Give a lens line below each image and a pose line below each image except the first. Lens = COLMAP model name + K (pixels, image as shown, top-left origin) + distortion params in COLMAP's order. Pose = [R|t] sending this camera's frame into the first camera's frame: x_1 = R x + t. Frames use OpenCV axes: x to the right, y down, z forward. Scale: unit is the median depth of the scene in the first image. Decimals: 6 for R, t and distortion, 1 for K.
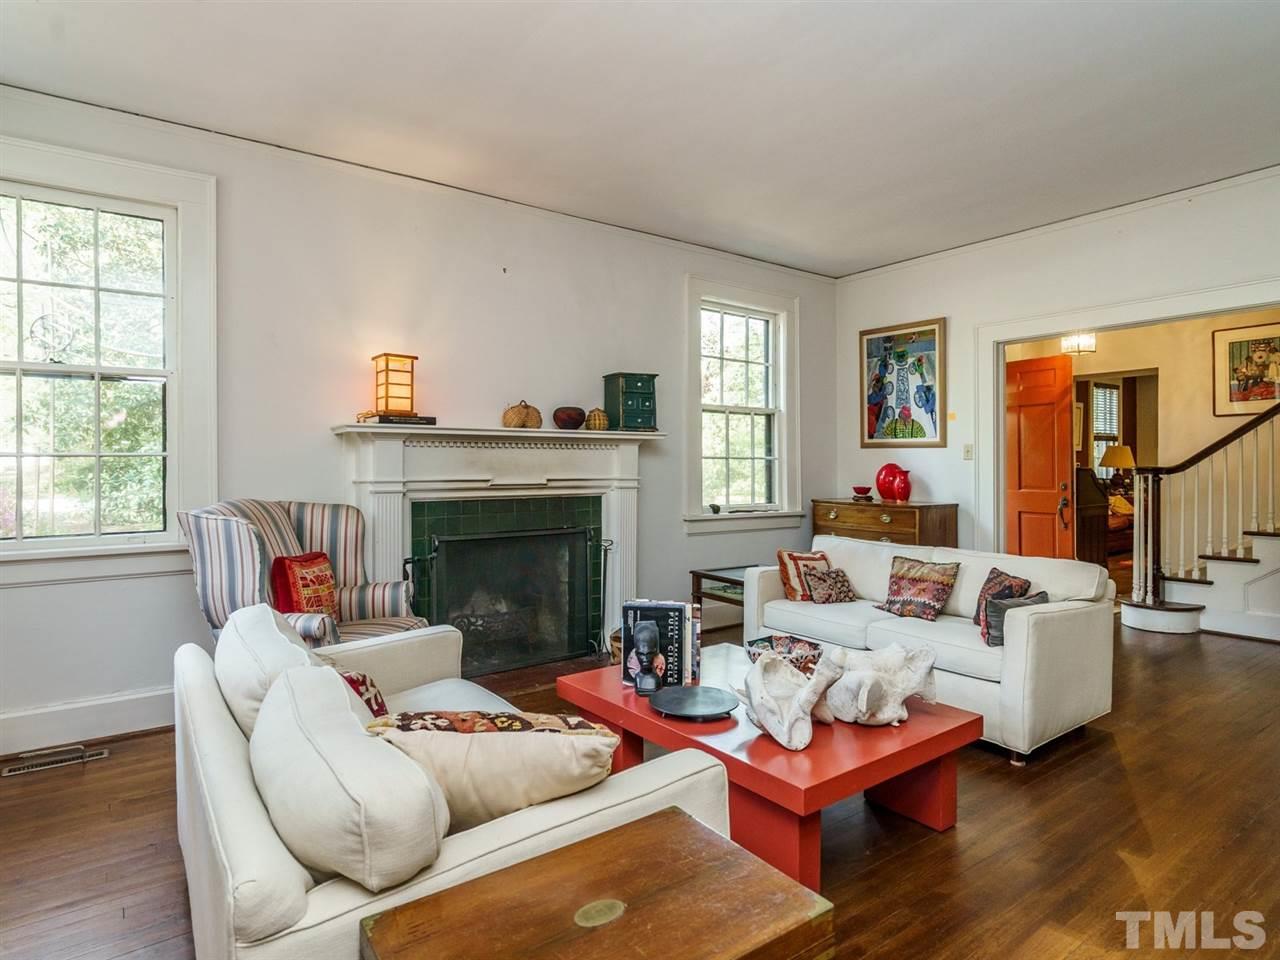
lens RADIAL K [[705.9, 0, 637.6], [0, 705.9, 463.6], [0, 0, 1]] dist [-0.001883, 0.000230]
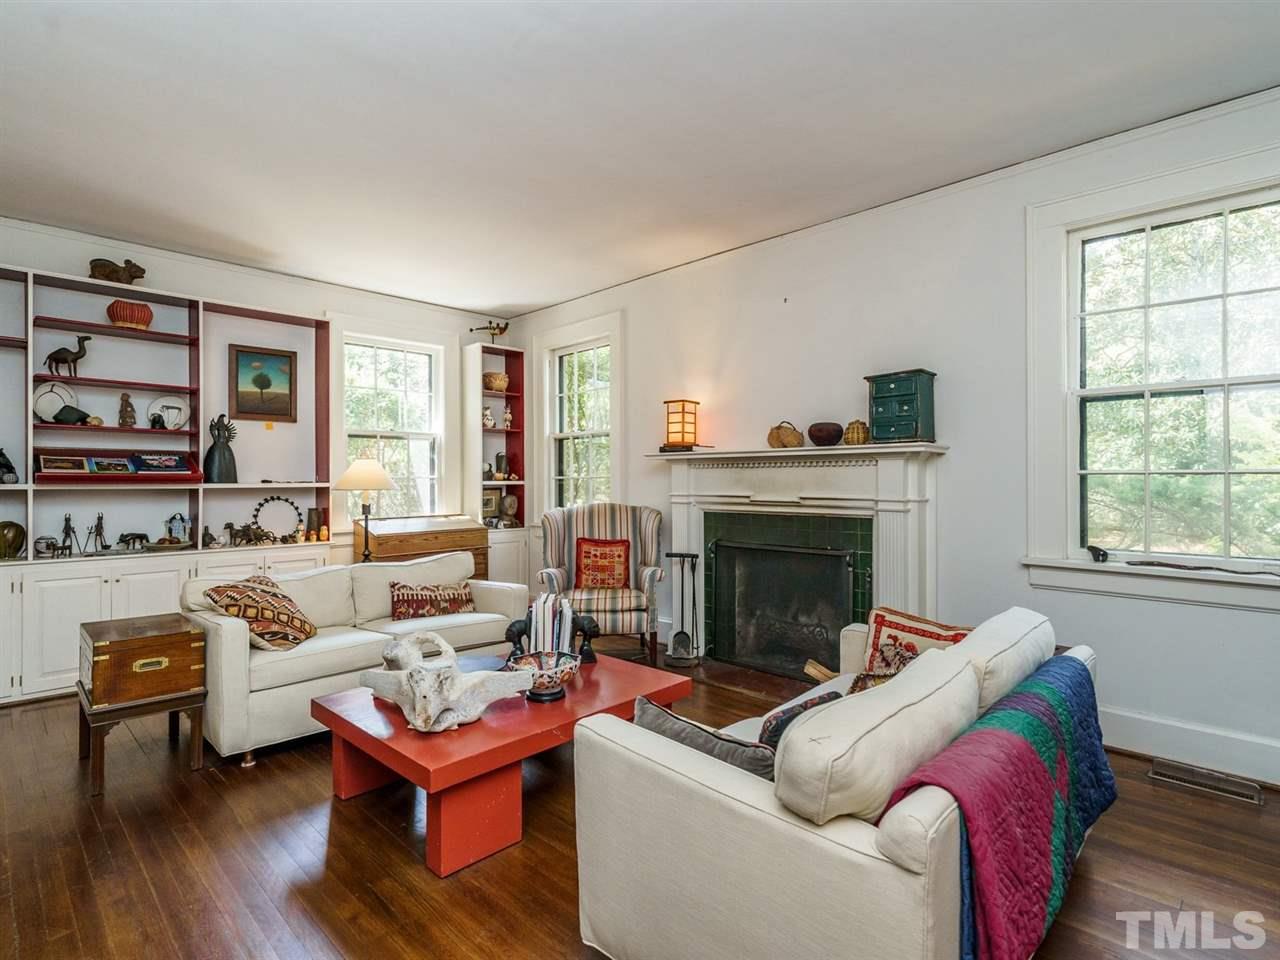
lens RADIAL K [[657.1, 0, 640.0], [0, 657.1, 480.0], [0, 0, 1]] dist [0.001019, 0.000219]
pose [[0.166921, -0.001545, -0.985969, 0.748256], [0.000837, 0.999999, -0.001425, -0.001301], [0.985970, -0.000587, 0.166922, 0.614482]]
